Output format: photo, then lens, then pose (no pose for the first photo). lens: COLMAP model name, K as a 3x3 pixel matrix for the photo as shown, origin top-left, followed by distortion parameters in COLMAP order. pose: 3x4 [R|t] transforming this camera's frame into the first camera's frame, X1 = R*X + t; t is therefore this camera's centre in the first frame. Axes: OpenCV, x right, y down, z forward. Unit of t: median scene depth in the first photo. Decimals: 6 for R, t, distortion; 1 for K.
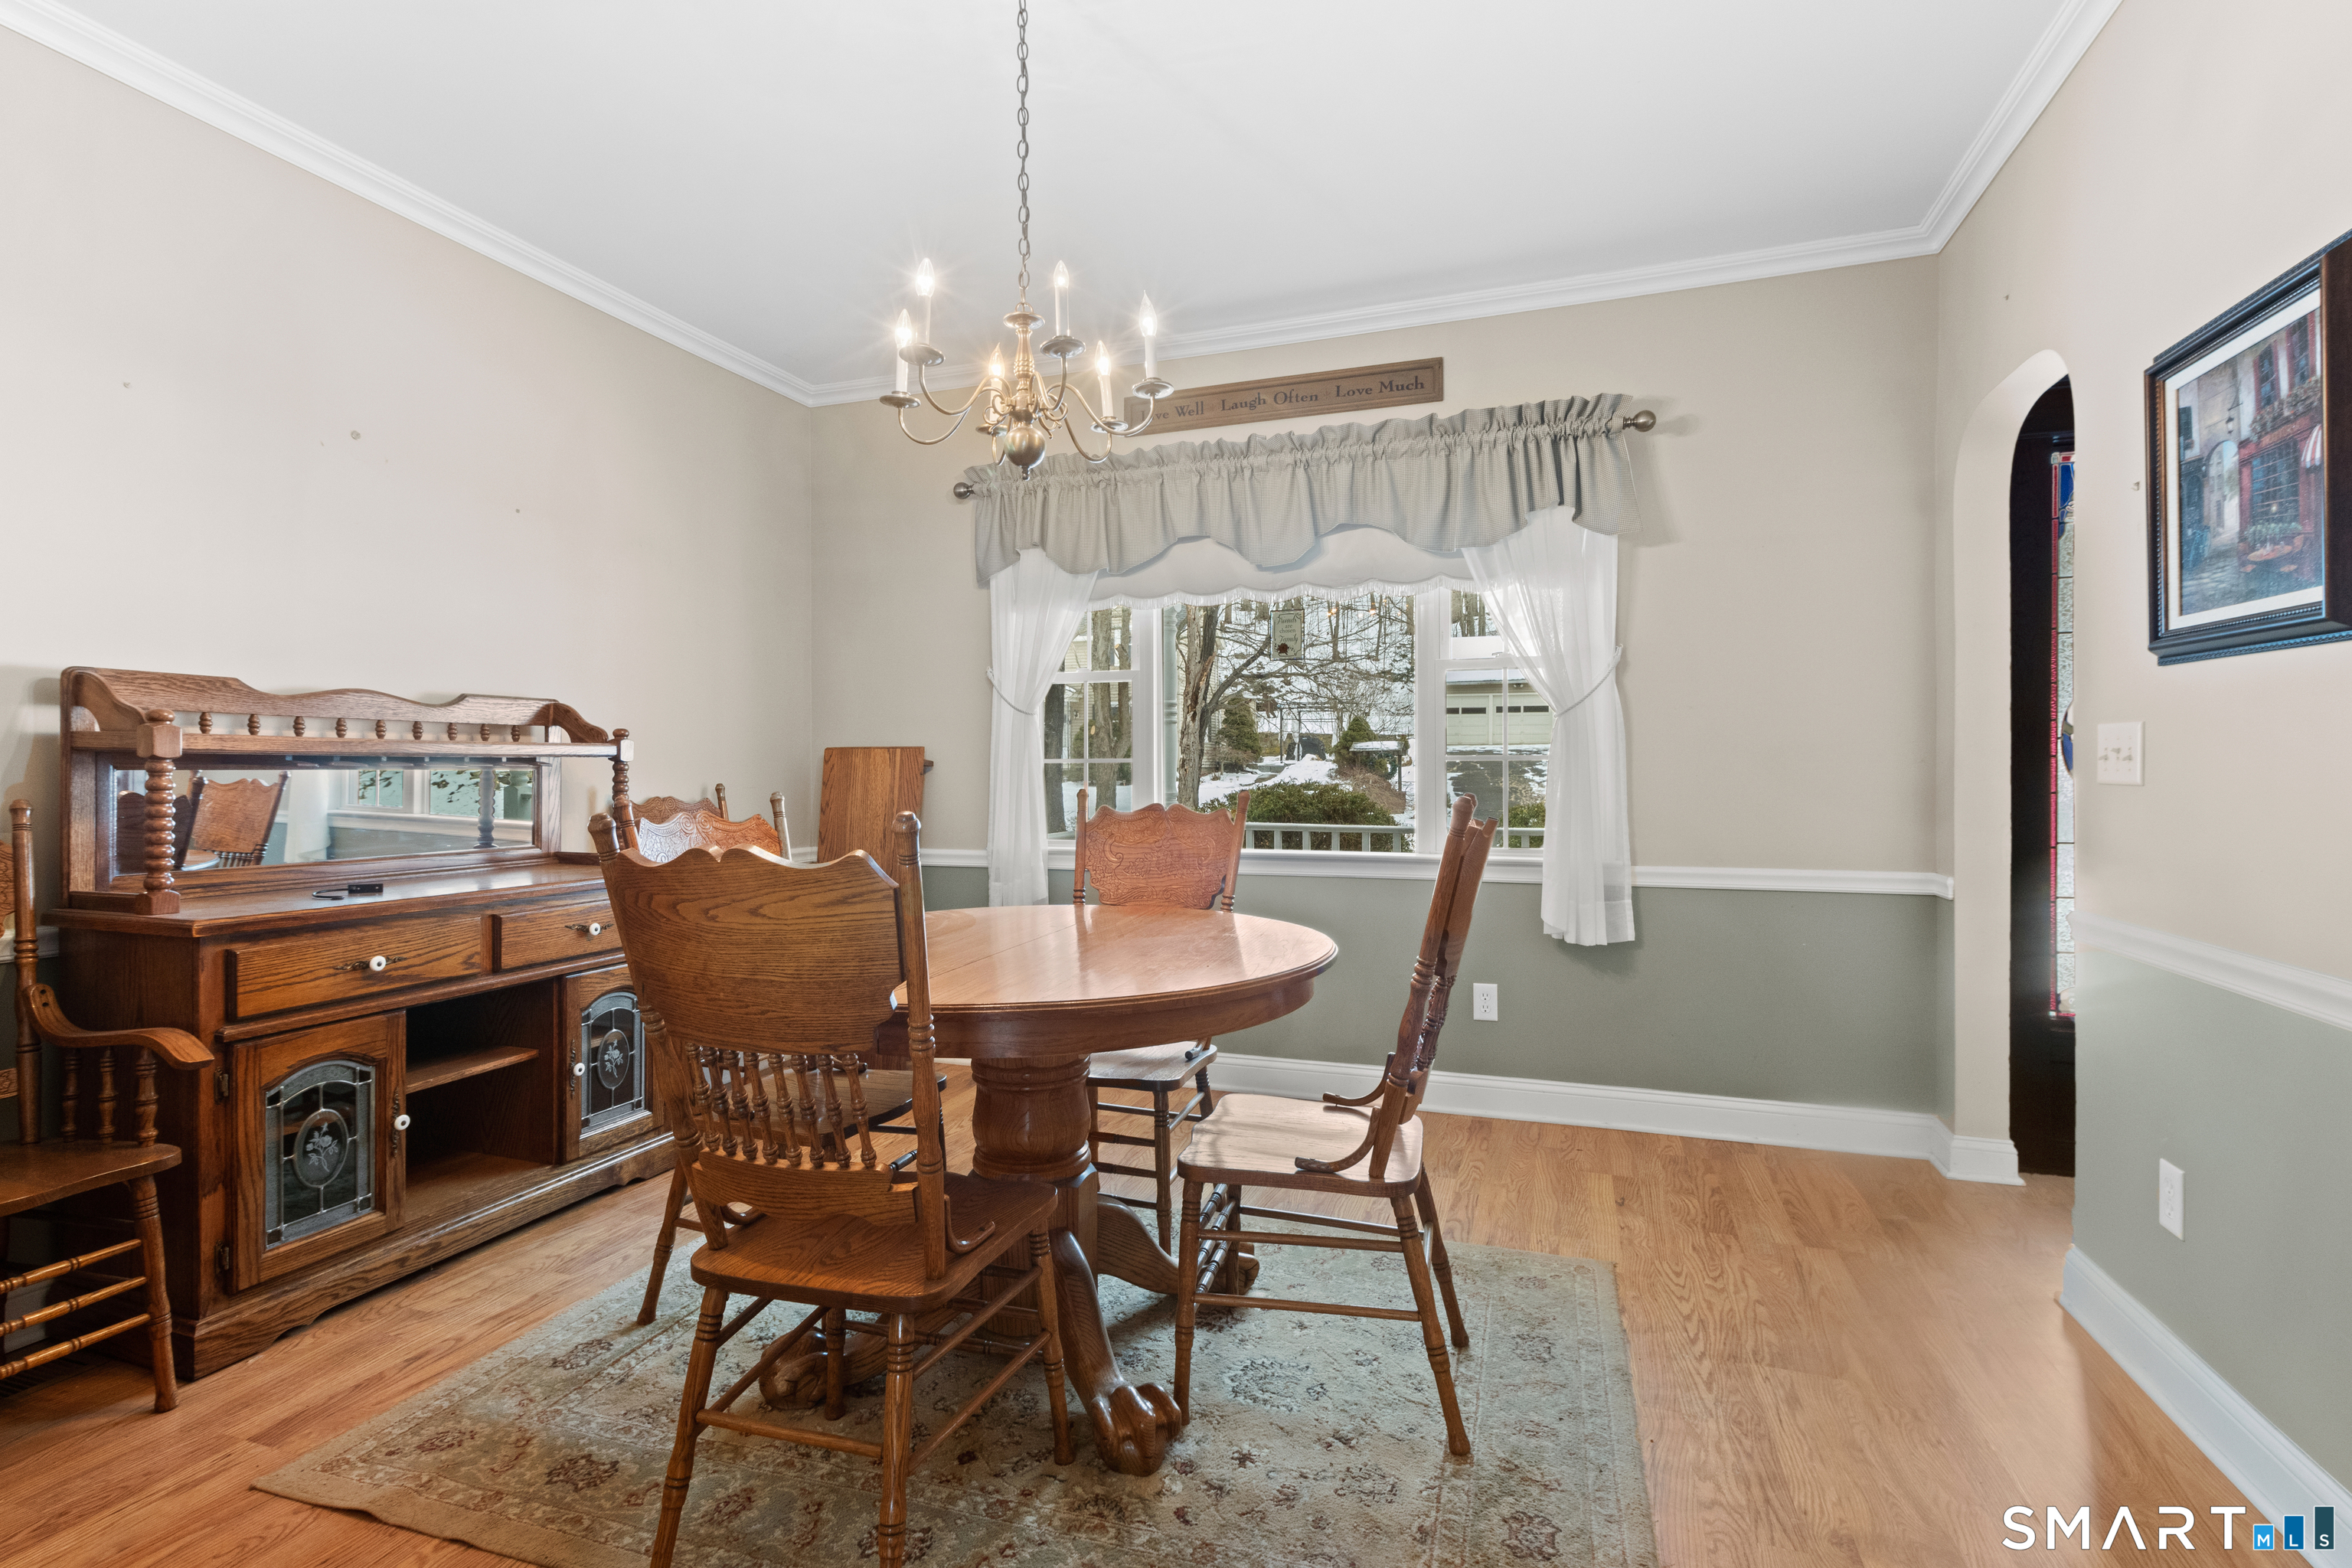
lens RADIAL K [[1100.8, 0, 1171.8], [0, 1100.8, 729.6], [0, 0, 1]] dist [0.004539, 0.000009]
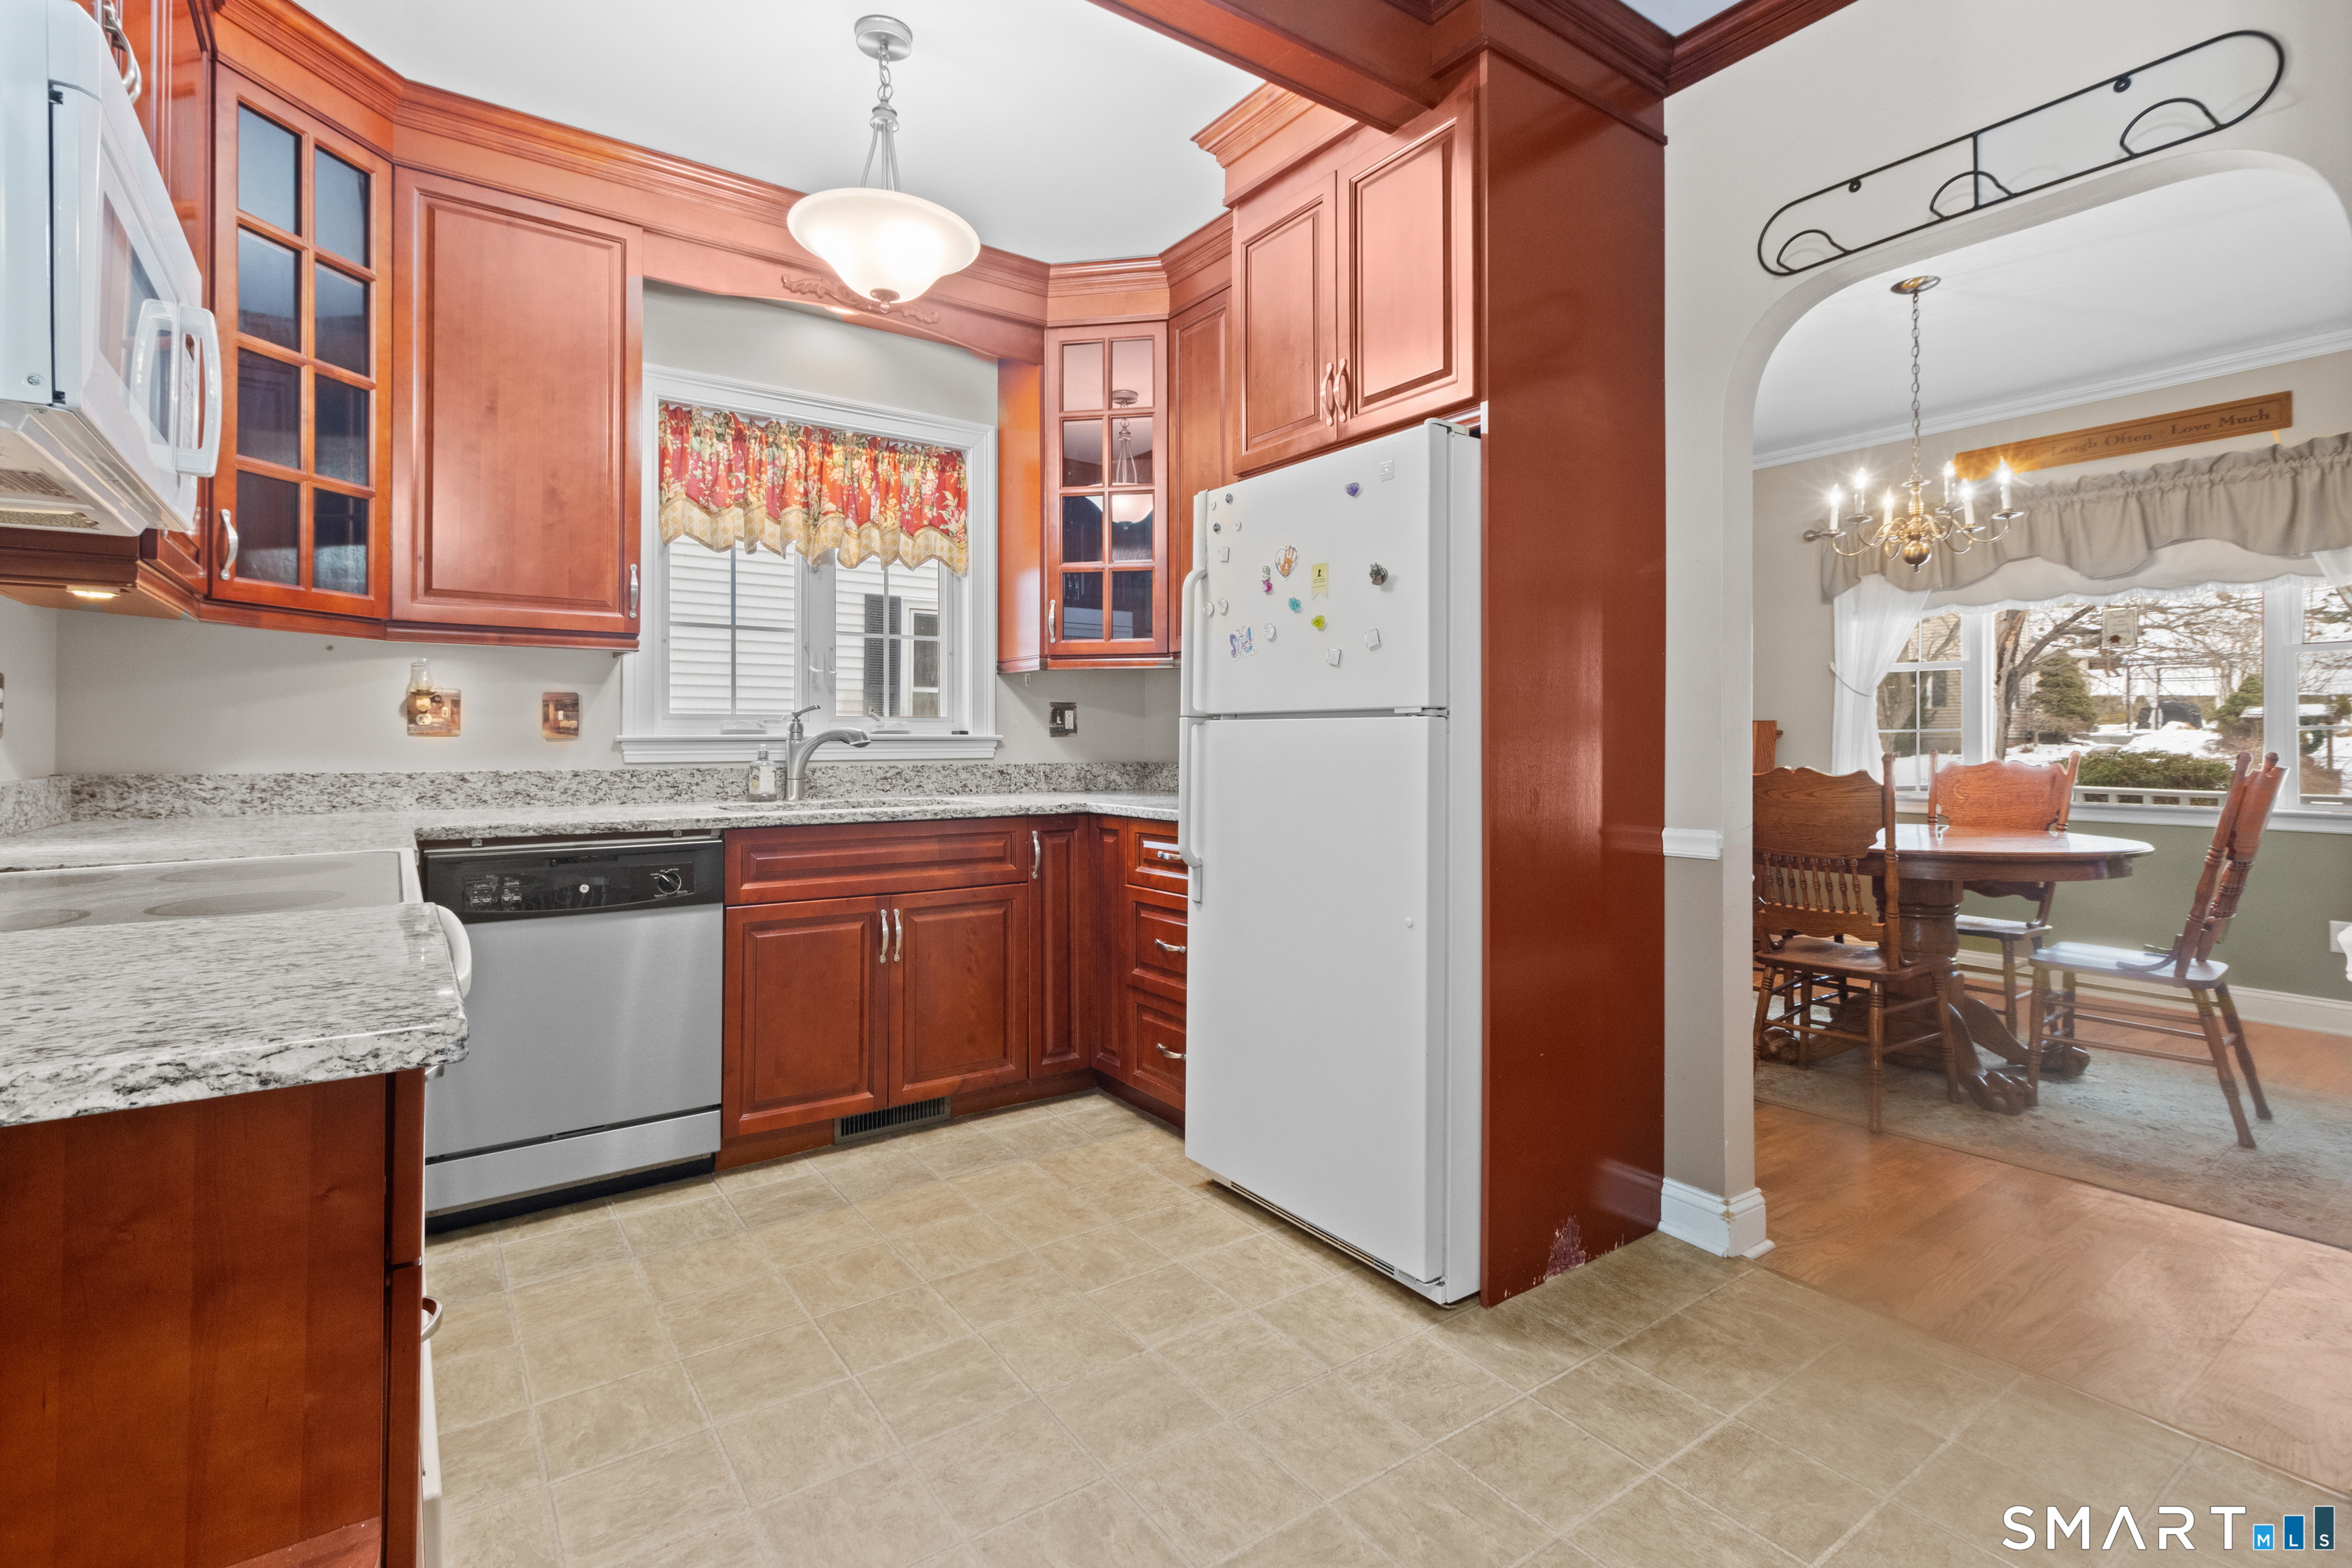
lens RADIAL K [[1100.8, 0, 1171.8], [0, 1100.8, 729.6], [0, 0, 1]] dist [0.004539, 0.000009]
pose [[0.815924, -0.003600, -0.578148, -0.049331], [0.019077, 0.999604, 0.020699, -0.019388], [0.577845, -0.027918, 0.815669, -0.662775]]
